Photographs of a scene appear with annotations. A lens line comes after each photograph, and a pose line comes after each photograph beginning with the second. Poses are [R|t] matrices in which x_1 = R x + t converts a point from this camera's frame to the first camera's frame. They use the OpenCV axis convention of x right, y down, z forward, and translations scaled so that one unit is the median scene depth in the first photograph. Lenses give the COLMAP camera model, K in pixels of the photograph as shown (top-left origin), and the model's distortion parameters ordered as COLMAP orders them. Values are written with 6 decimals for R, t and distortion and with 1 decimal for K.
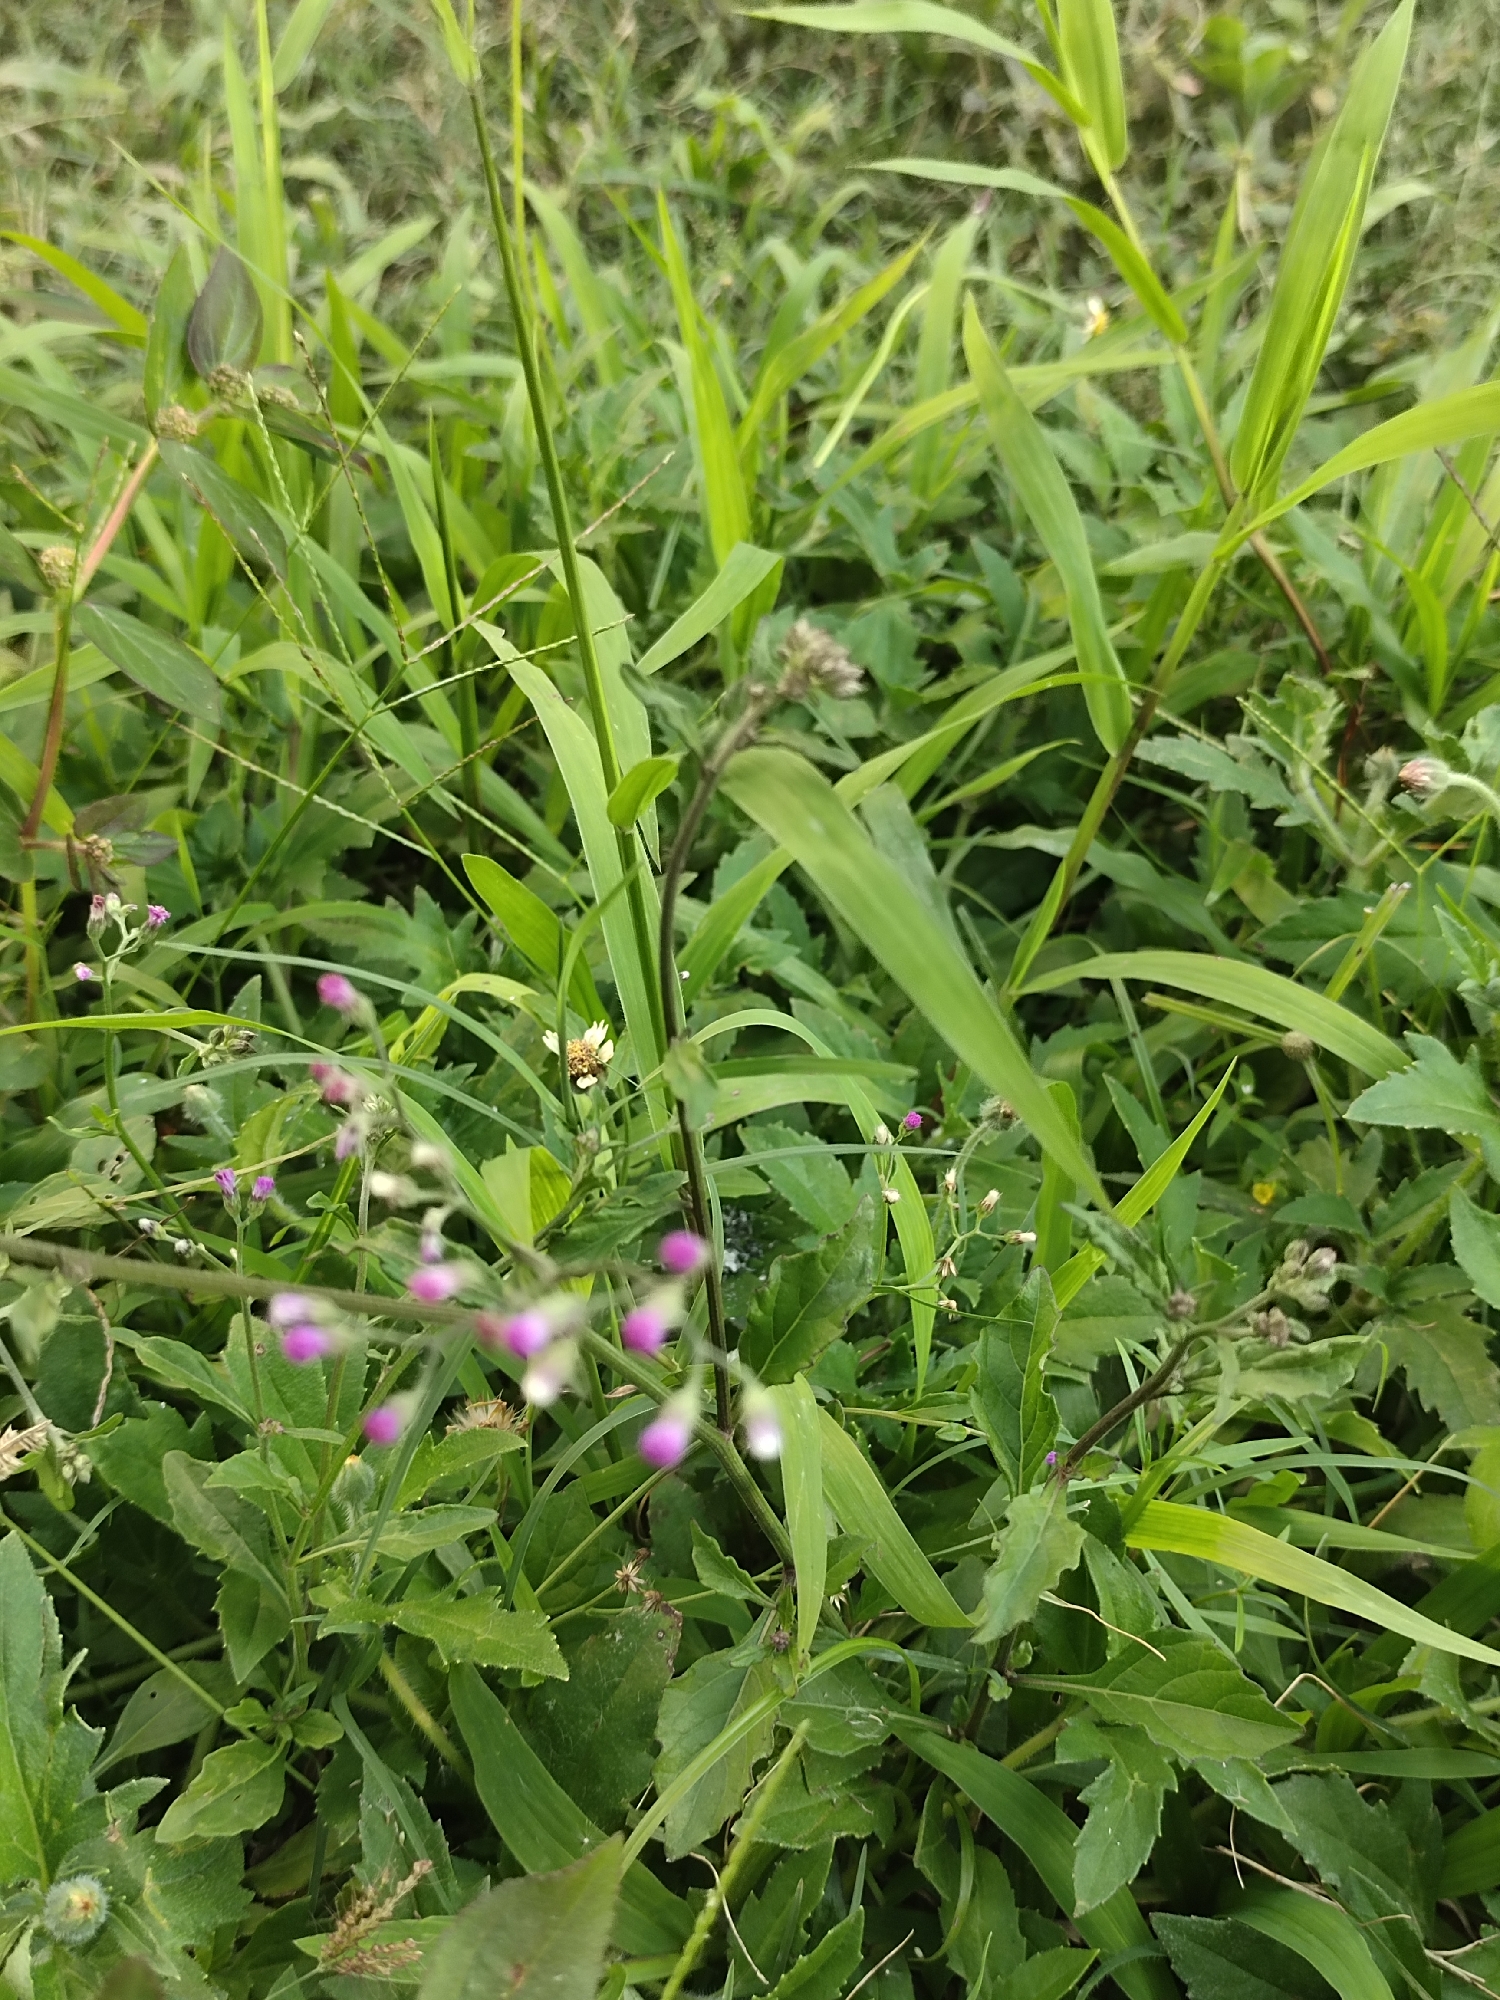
lens RADIAL K [[2221.8, 0, 738.2], [0, 2221.8, 997.6], [0, 0, 1]] dist [0.003035, 0.000000]
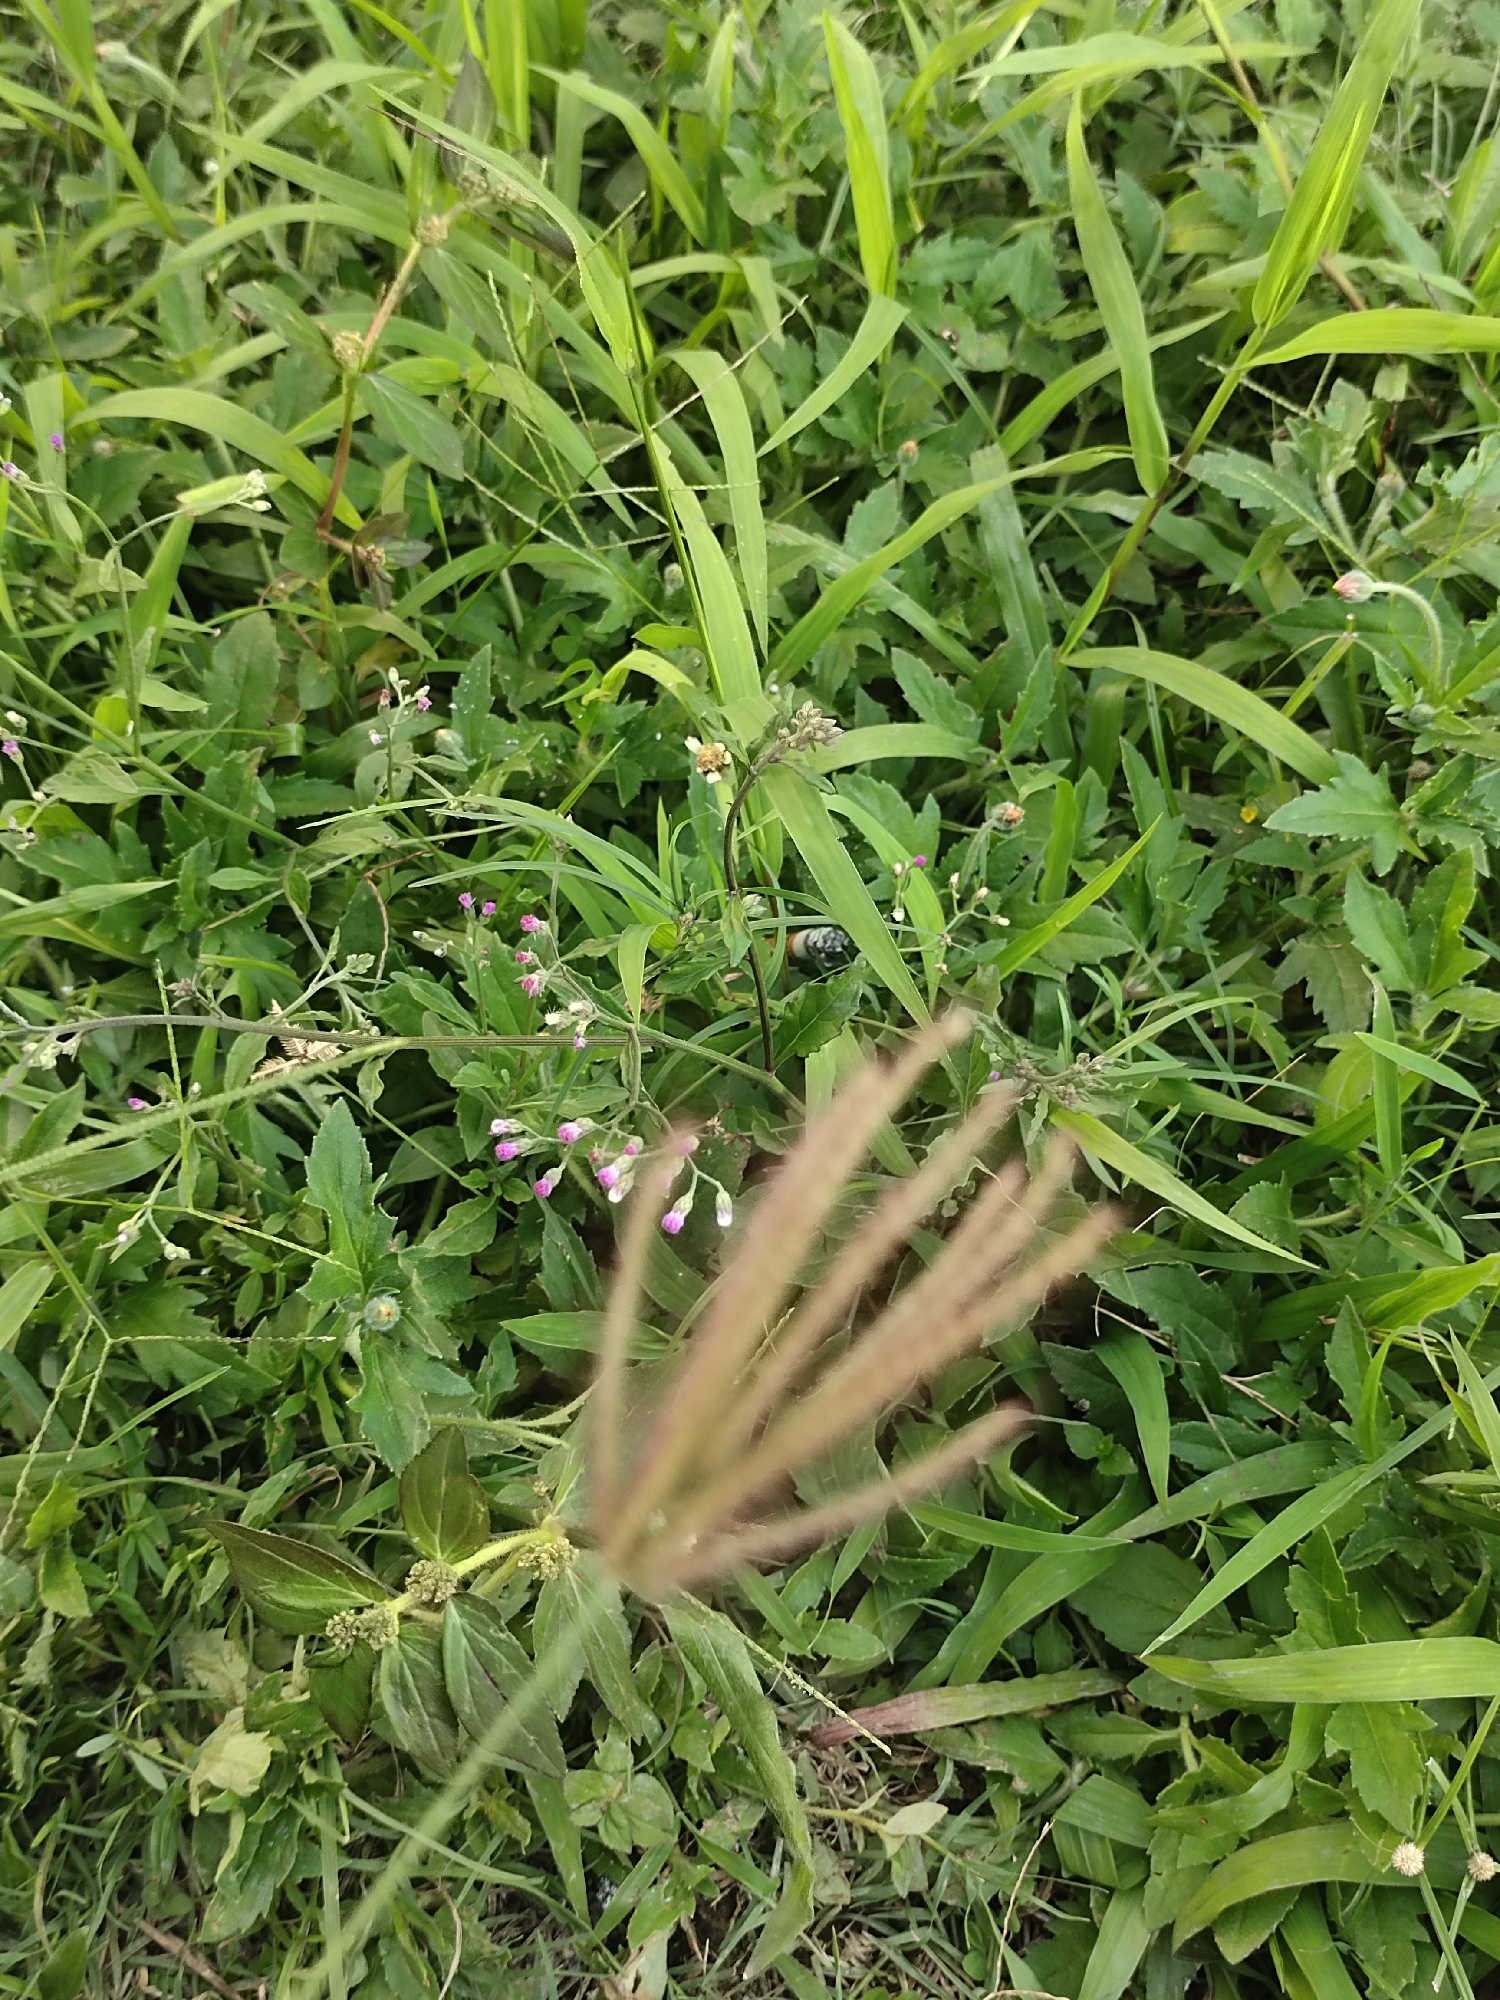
lens RADIAL K [[2327.7, 0, 755.6], [0, 2327.7, 1001.4], [0, 0, 1]] dist [-0.024410, 0.000000]
pose [[0.993460, 0.086925, -0.074040, 0.083848], [-0.057939, 0.942510, 0.329116, -0.327986], [0.098392, -0.322674, 0.941382, -0.464611]]
